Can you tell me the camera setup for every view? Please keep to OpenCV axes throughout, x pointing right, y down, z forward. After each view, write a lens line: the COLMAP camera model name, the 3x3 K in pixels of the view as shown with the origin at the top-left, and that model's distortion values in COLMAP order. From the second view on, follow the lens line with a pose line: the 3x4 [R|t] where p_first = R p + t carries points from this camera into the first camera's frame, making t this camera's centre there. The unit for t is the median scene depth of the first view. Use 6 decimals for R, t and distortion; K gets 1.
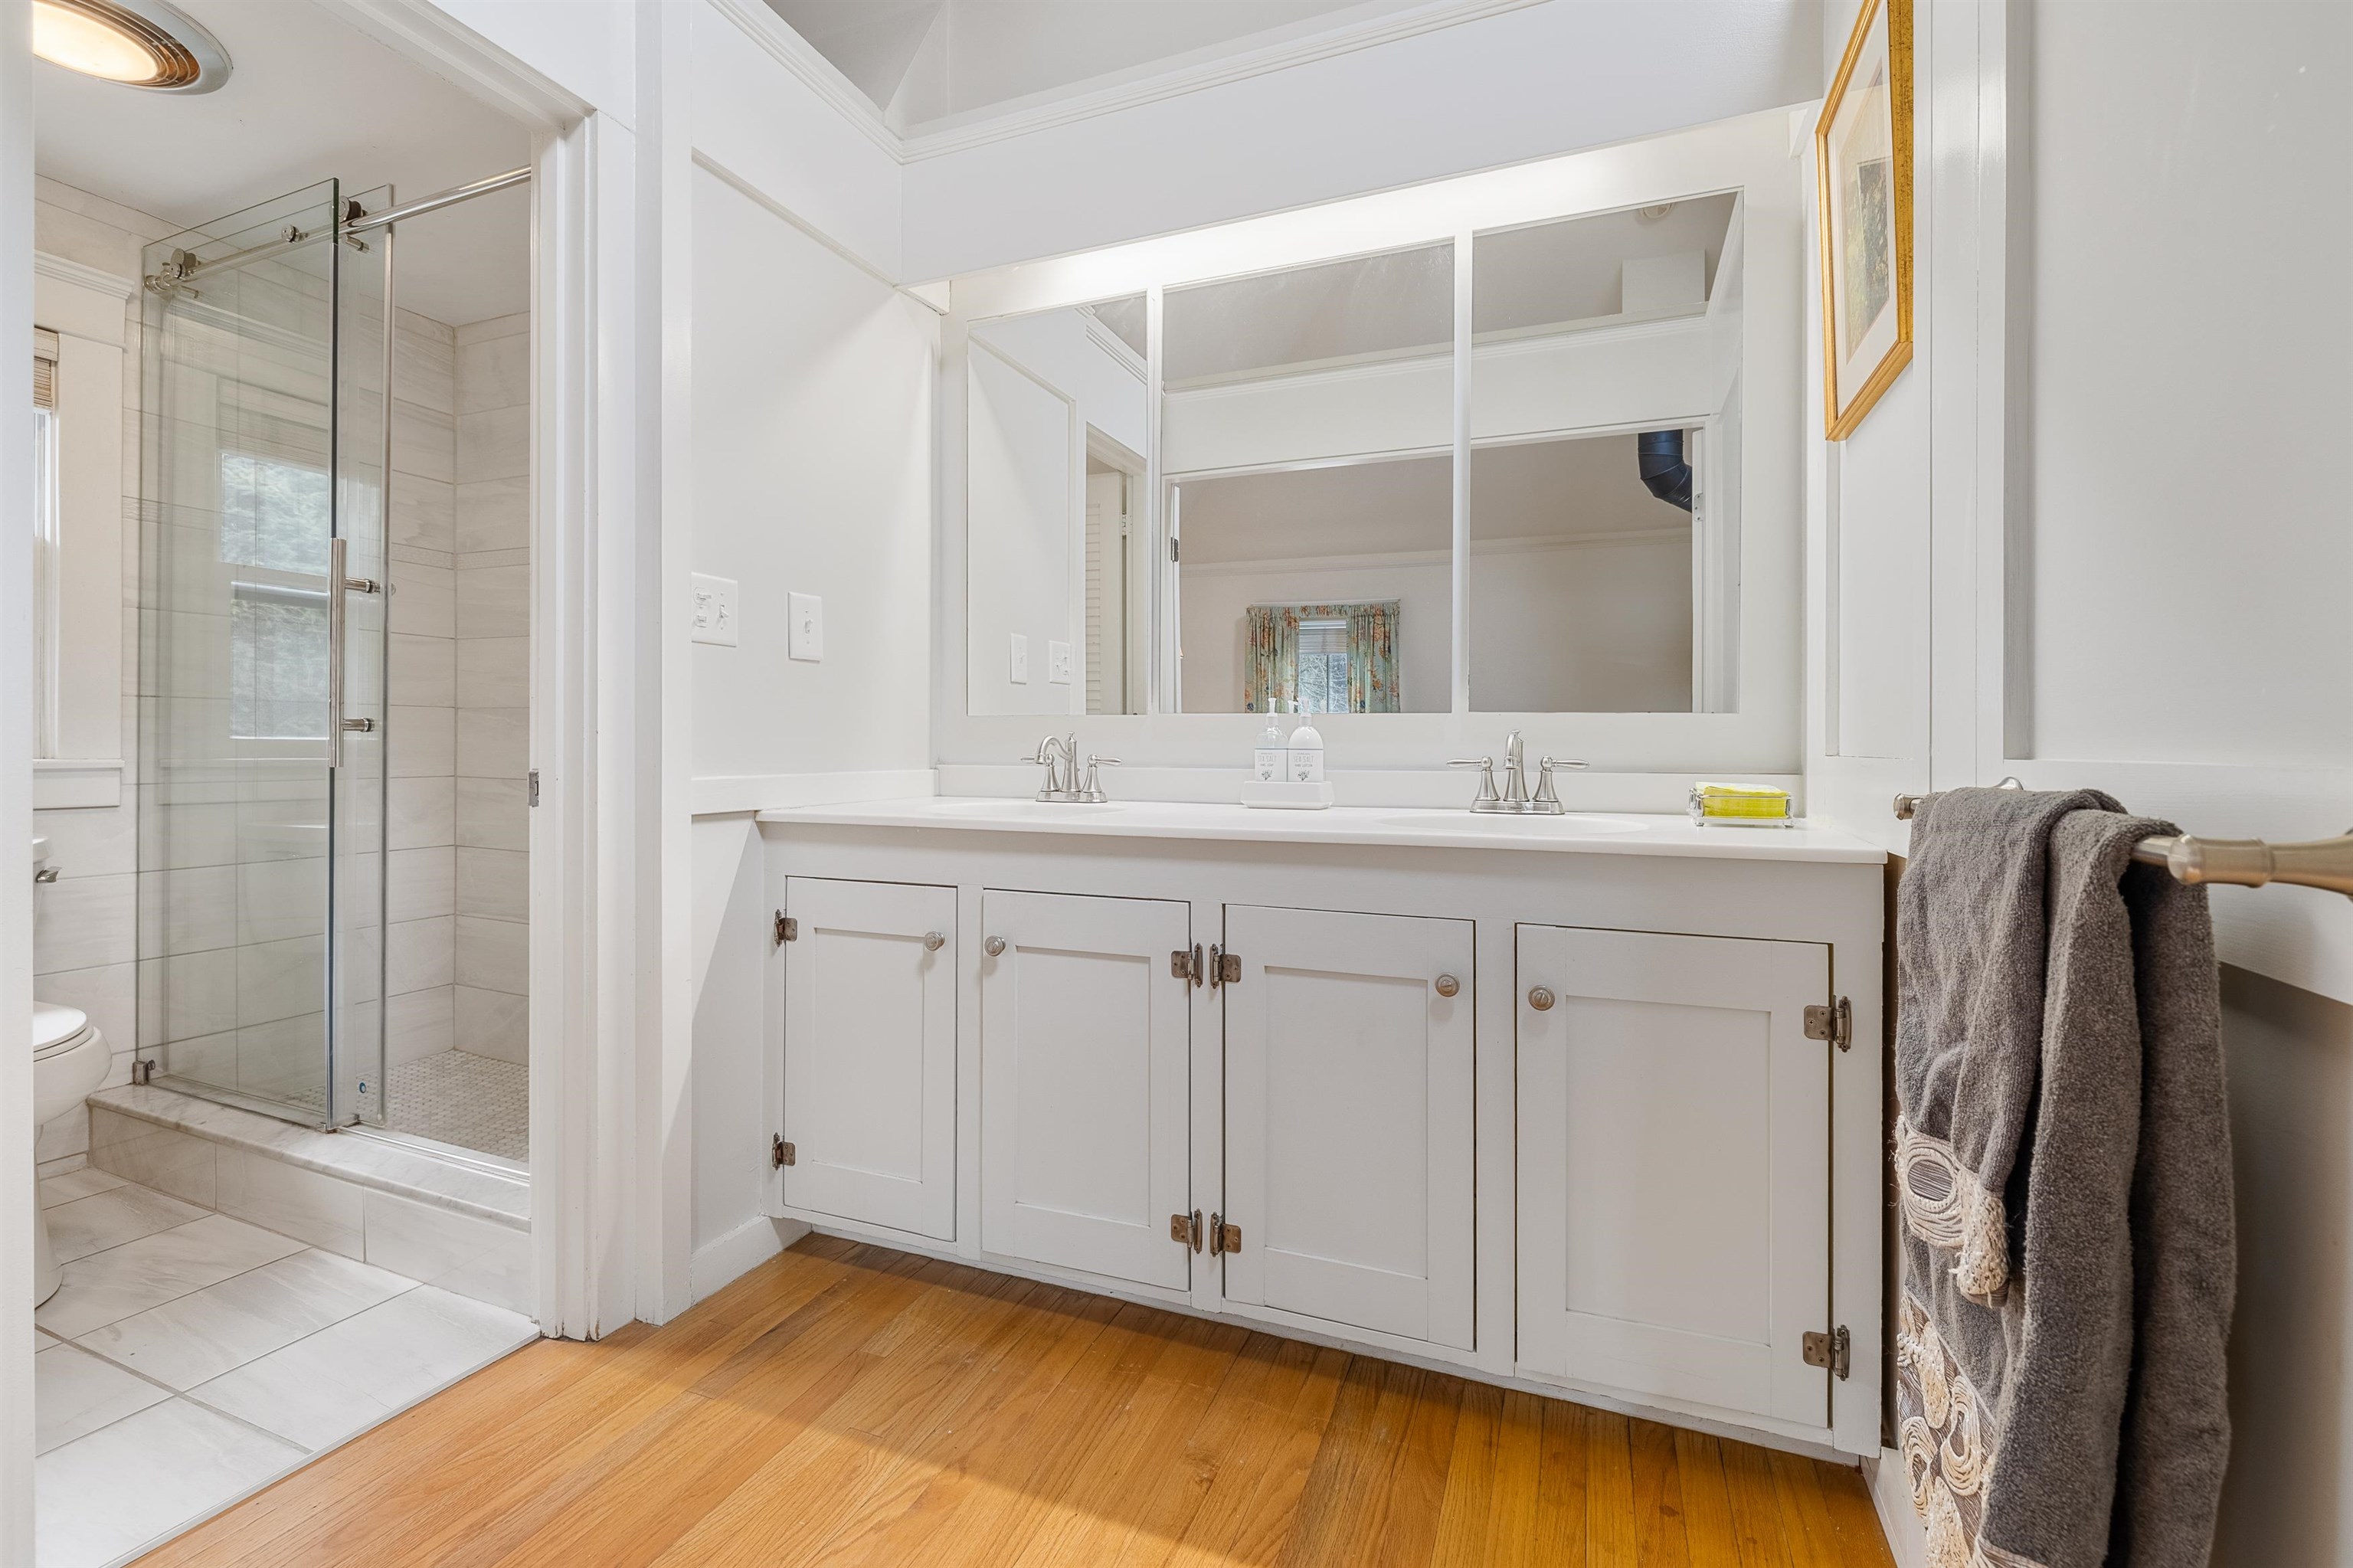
lens RADIAL K [[1018.5, 0, 1192.9], [0, 1018.5, 740.1], [0, 0, 1]] dist [-0.003800, -0.000742]
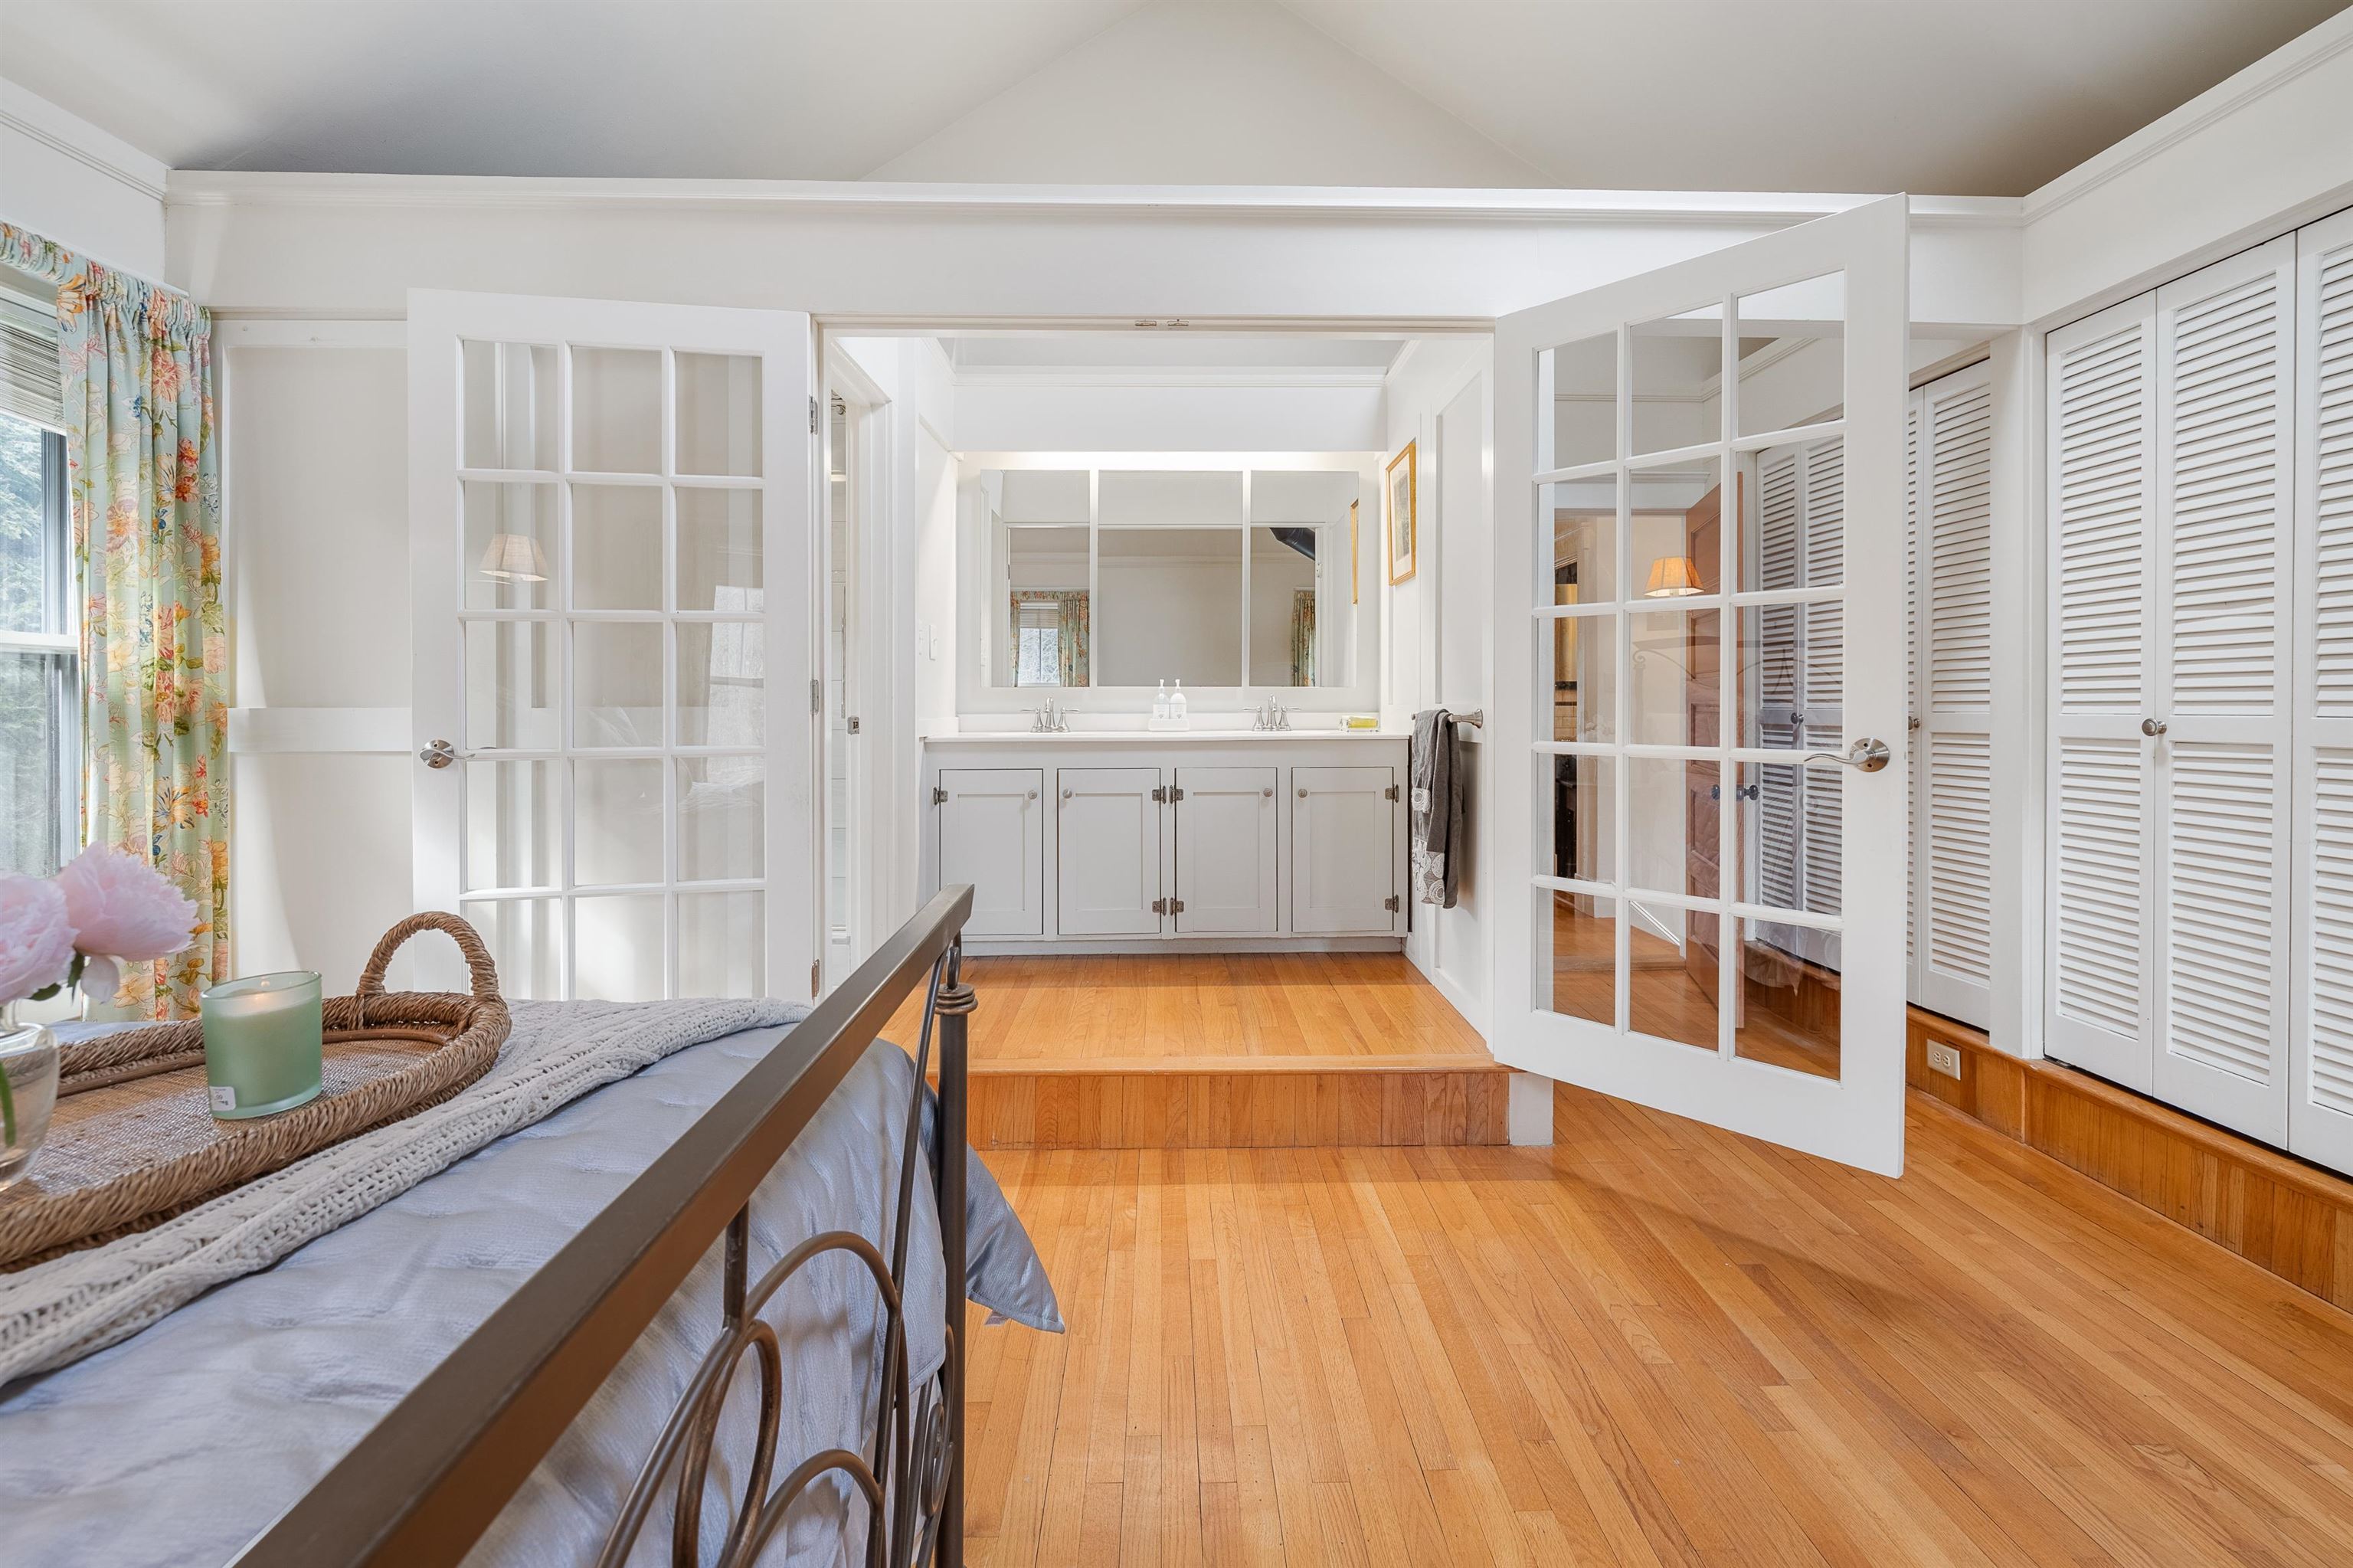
lens RADIAL K [[1018.5, 0, 1200.2], [0, 1018.5, 709.3], [0, 0, 1]] dist [-0.003800, -0.000742]
pose [[0.919875, -0.011776, 0.392035, -0.852693], [0.004863, 0.999815, 0.018623, -0.021365], [-0.392181, -0.015224, 0.919762, -1.223202]]
